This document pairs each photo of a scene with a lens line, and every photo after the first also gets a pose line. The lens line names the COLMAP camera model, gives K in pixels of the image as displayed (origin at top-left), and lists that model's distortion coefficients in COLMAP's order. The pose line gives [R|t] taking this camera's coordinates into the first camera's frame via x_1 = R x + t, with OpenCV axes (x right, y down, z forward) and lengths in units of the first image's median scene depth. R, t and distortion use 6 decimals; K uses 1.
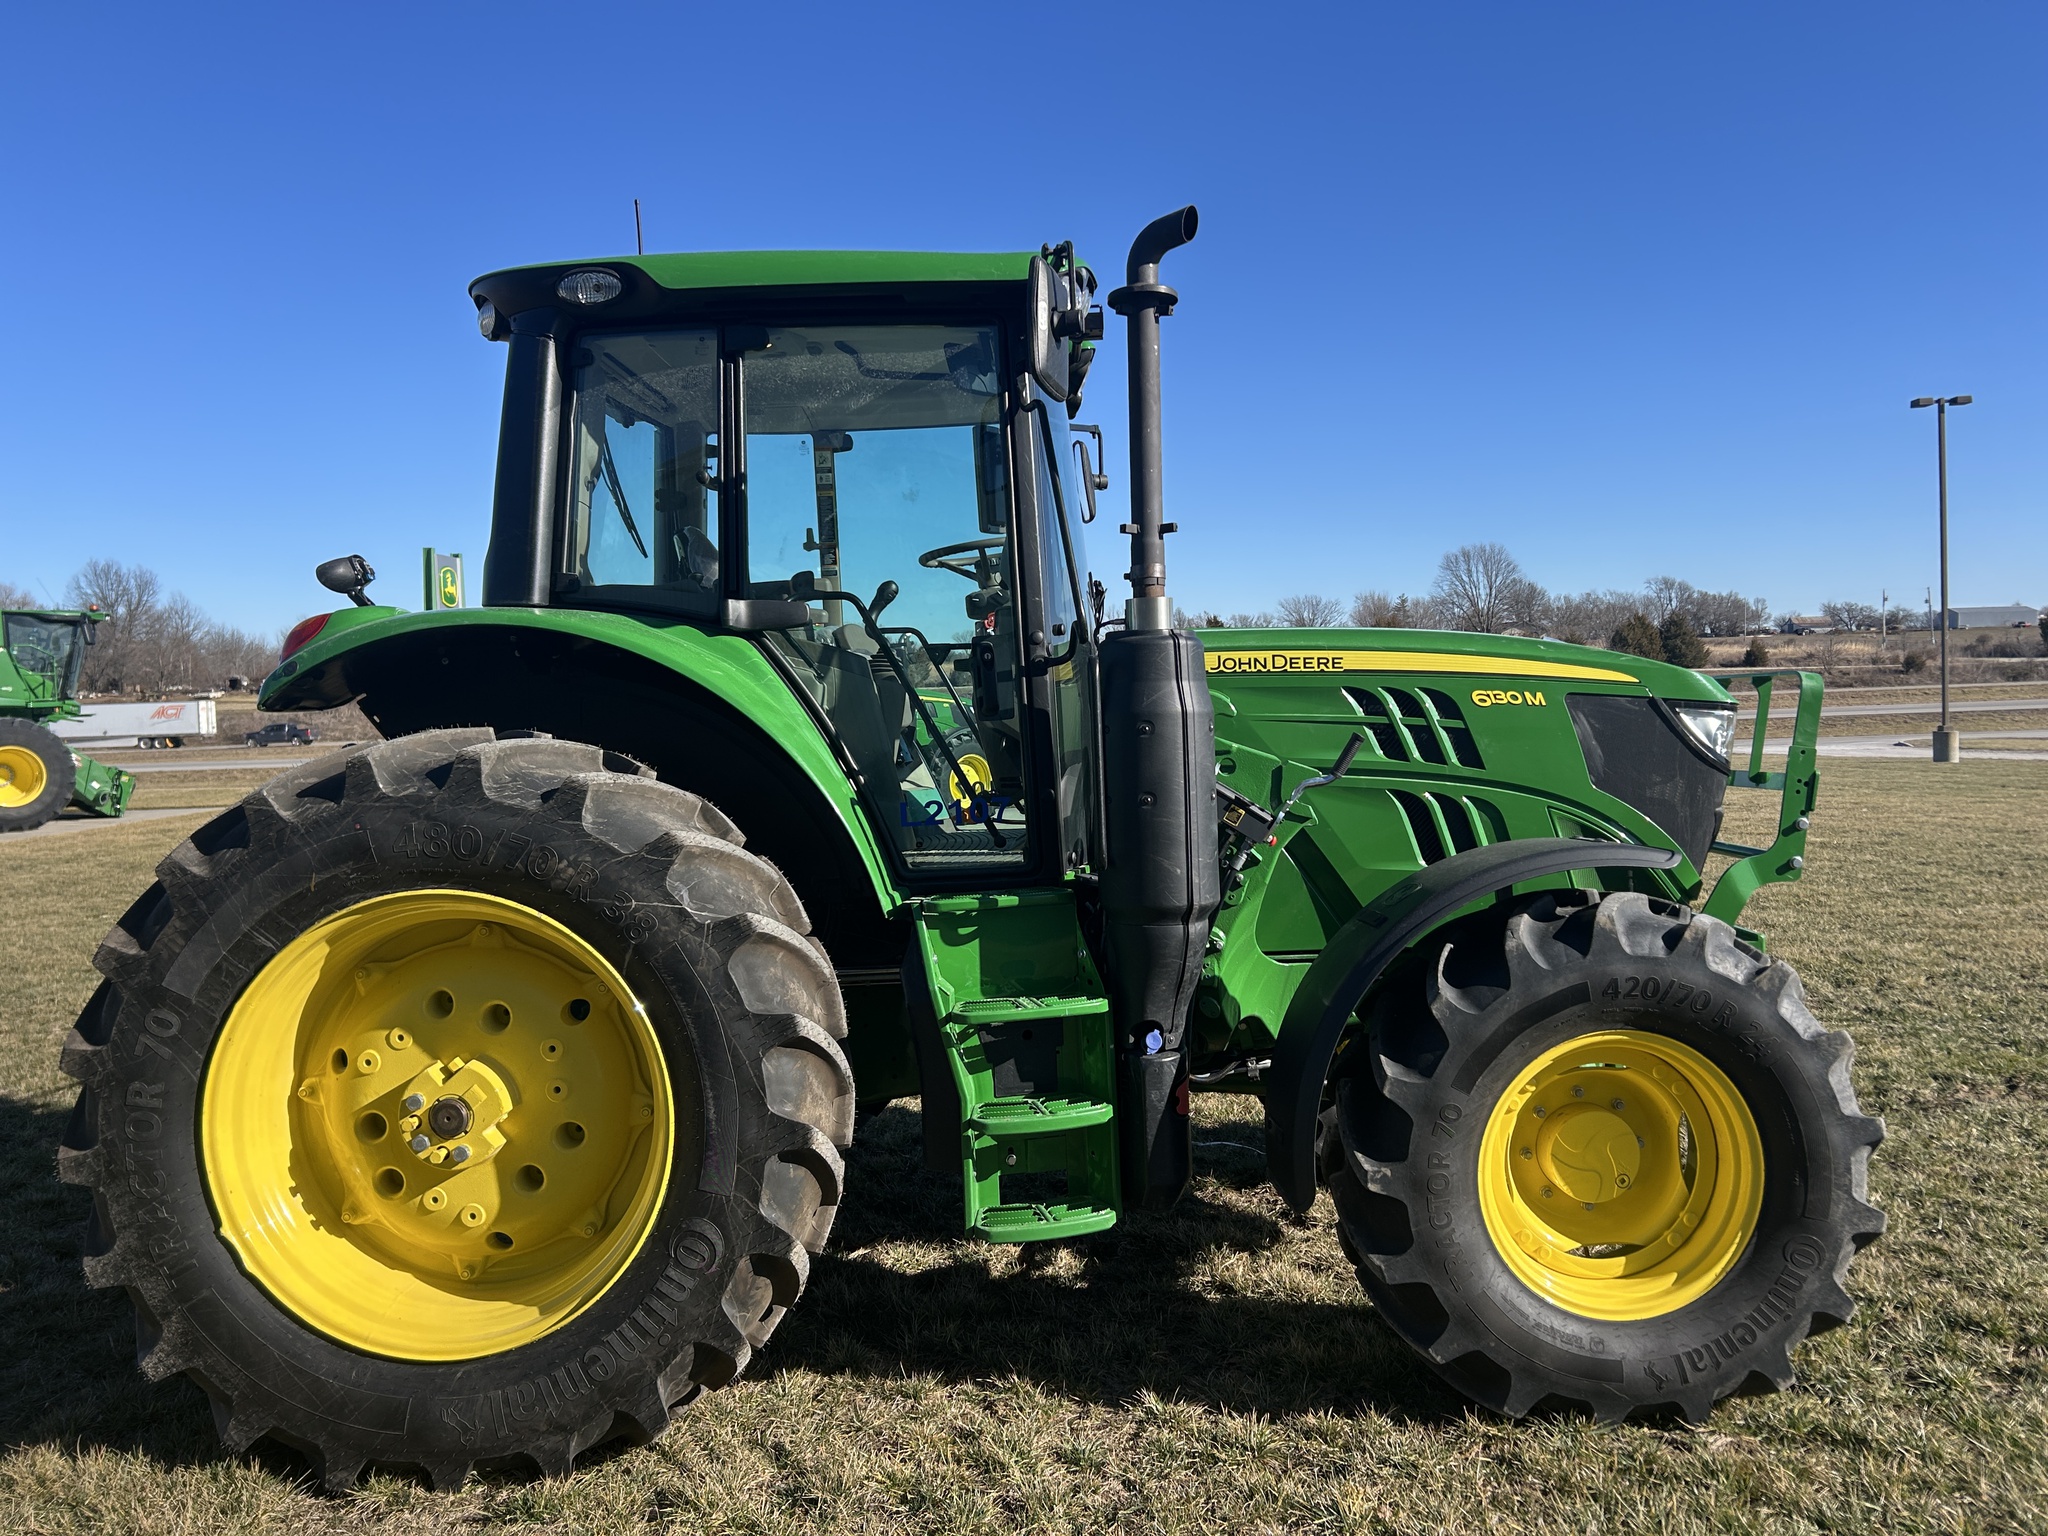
lens RADIAL K [[1537.5, 0, 1026.7], [0, 1537.5, 762.6], [0, 0, 1]] dist [0.038388, -0.030012]
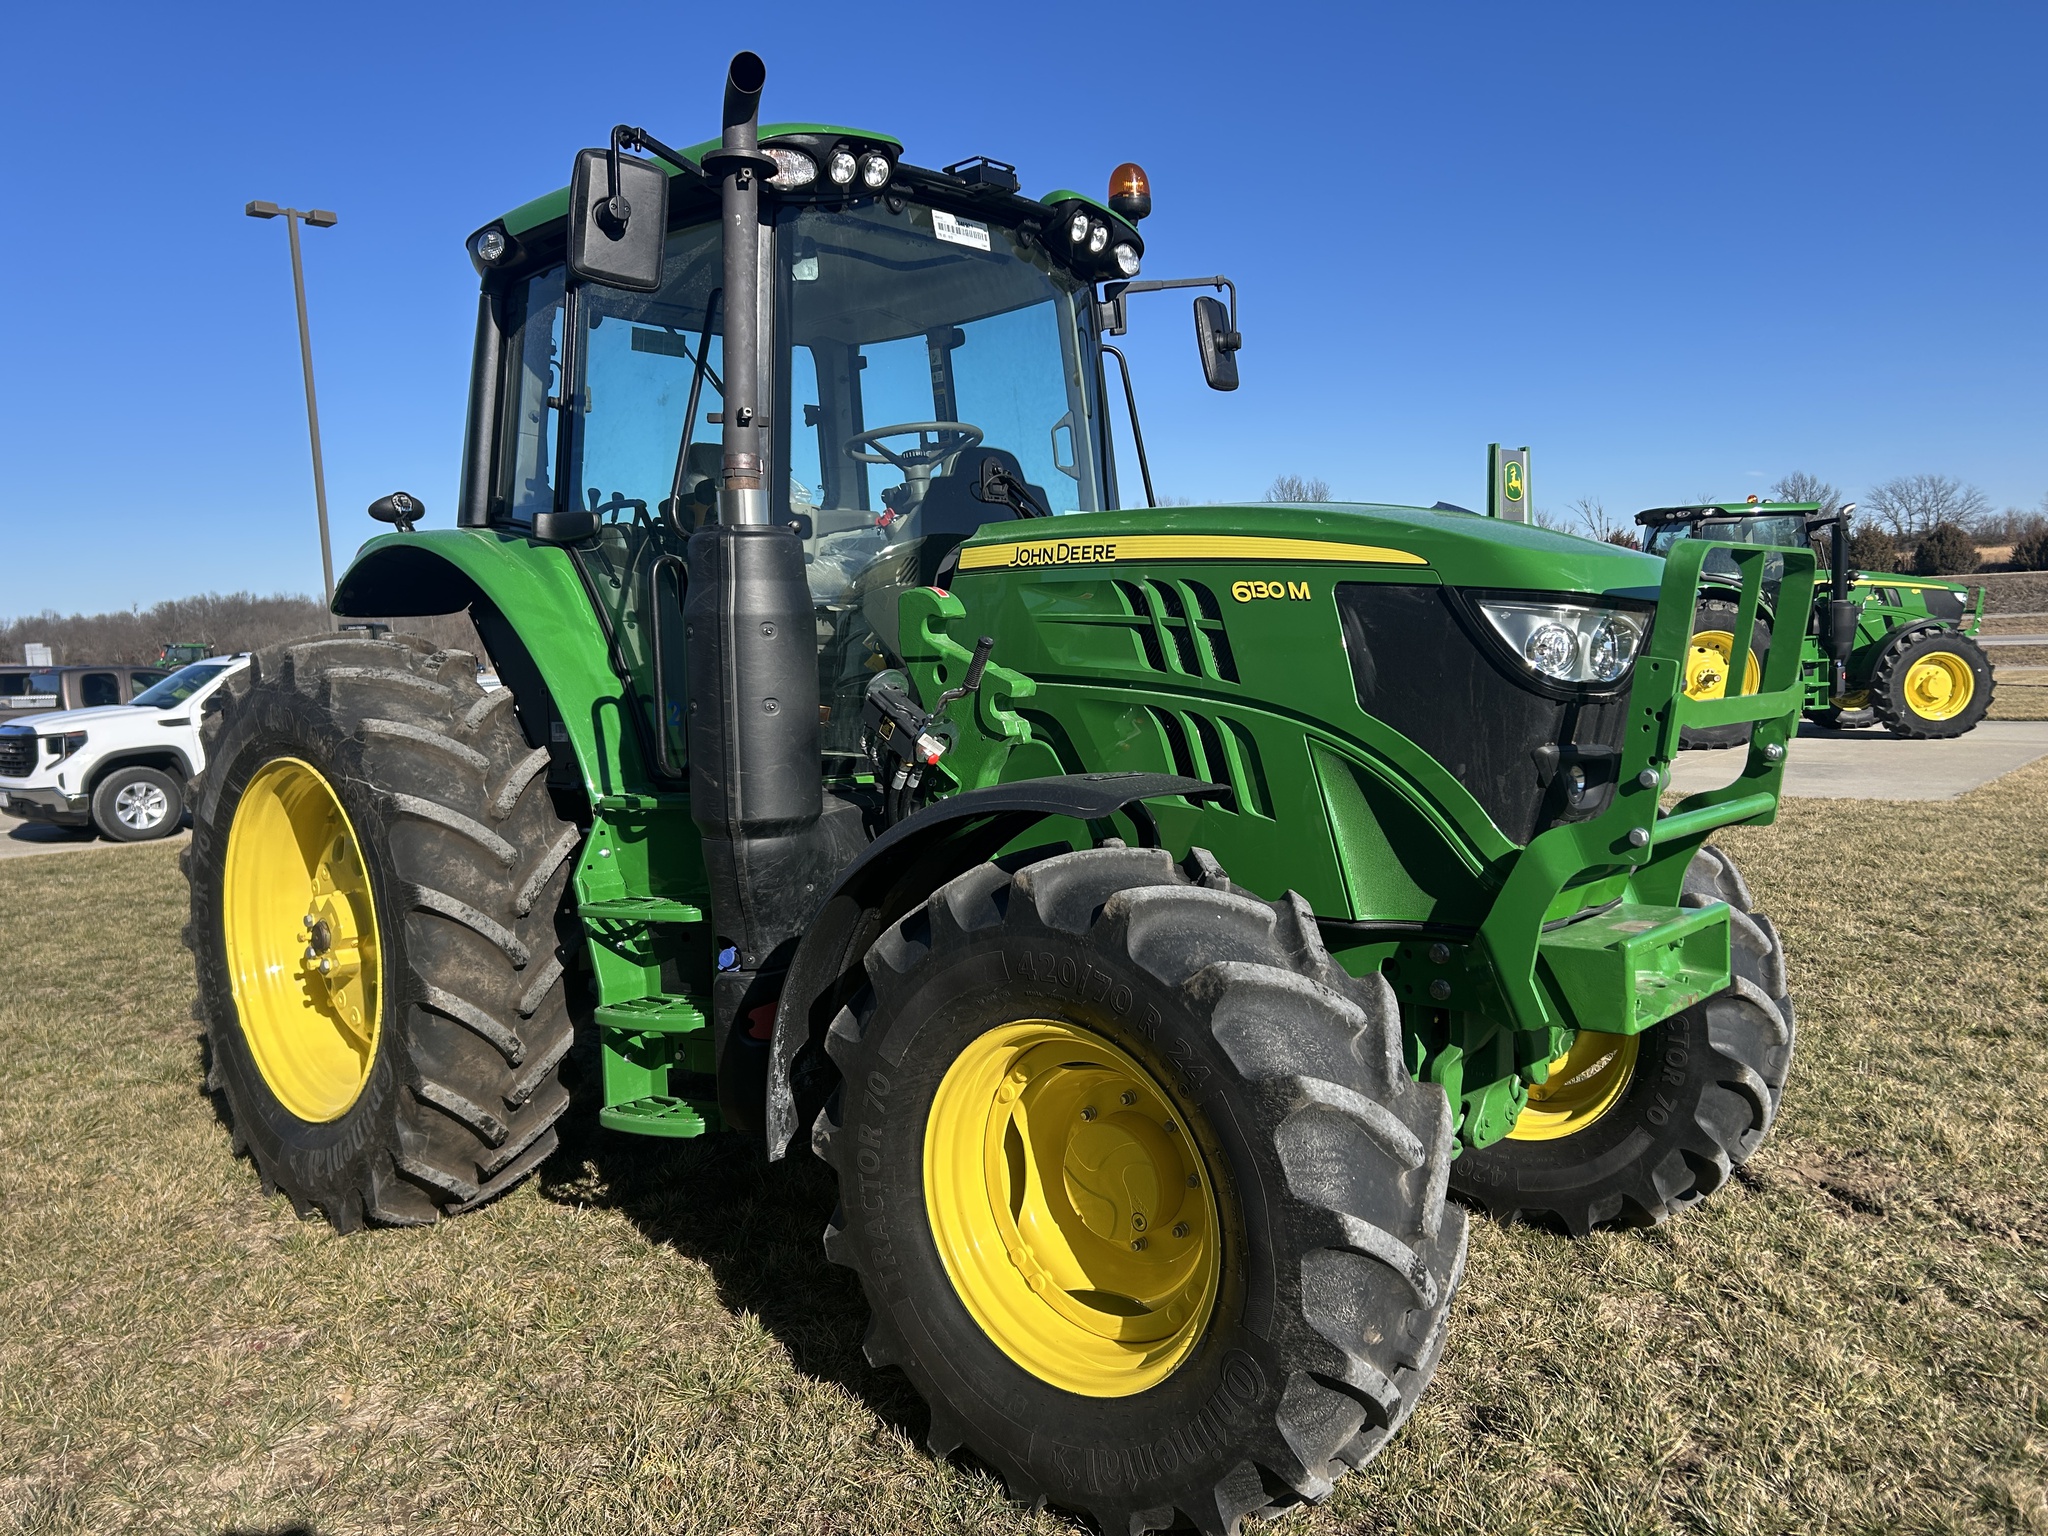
lens RADIAL K [[1537.5, 0, 1025.9], [0, 1537.5, 766.1], [0, 0, 1]] dist [0.038388, -0.030012]
pose [[0.752431, 0.057594, -0.656149, 0.724731], [-0.010947, 0.997126, 0.074971, -0.011112], [0.658580, -0.049228, 0.750898, 0.346114]]
